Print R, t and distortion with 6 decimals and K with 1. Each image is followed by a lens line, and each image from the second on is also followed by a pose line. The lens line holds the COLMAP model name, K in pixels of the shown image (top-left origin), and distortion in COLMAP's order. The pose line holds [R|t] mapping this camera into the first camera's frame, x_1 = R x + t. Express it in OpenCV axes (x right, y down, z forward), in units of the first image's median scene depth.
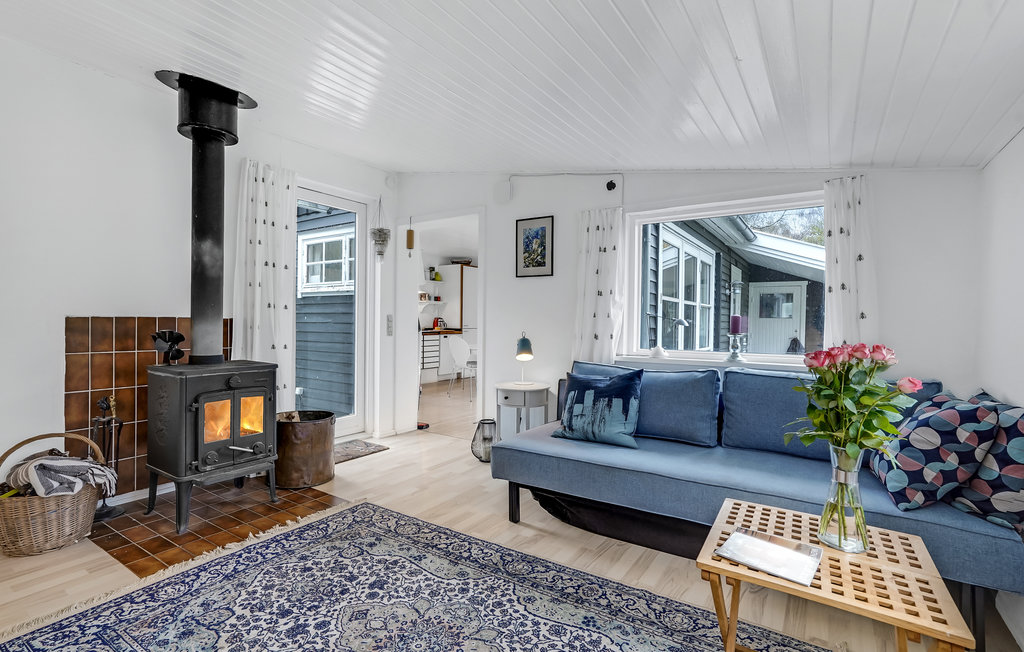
lens RADIAL K [[492.6, 0, 510.8], [0, 492.6, 324.5], [0, 0, 1]] dist [-0.000073, 0.000138]
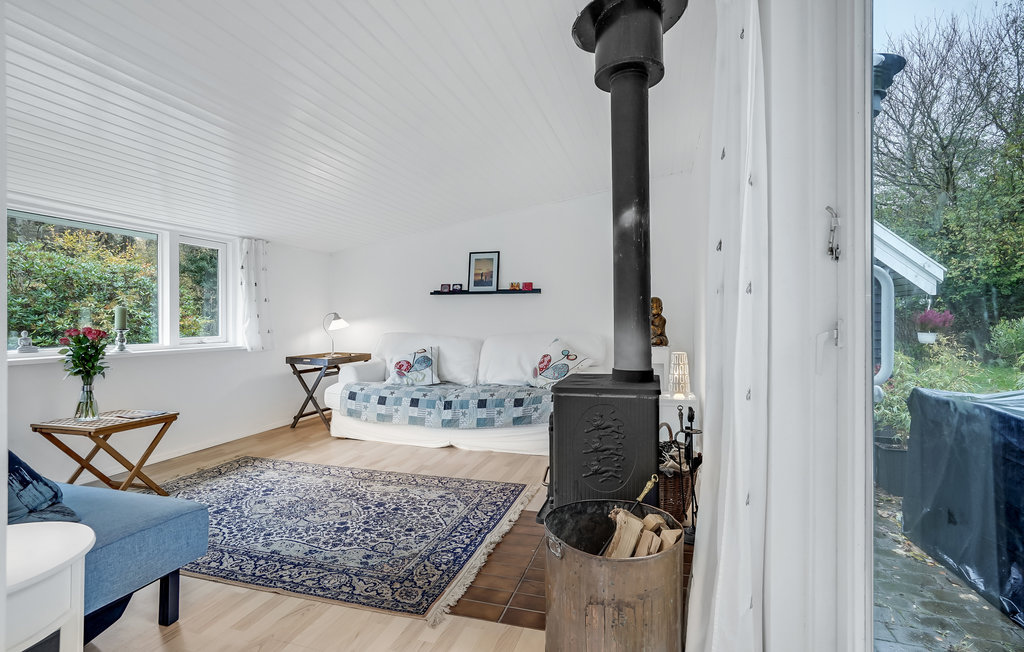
lens RADIAL K [[492.6, 0, 512.3], [0, 492.6, 323.5], [0, 0, 1]] dist [-0.000073, 0.000138]
pose [[-0.956735, -0.007226, -0.290870, -0.300327], [-0.009443, 0.999936, 0.006219, -0.015009], [0.290807, 0.008696, -0.956742, 2.223275]]
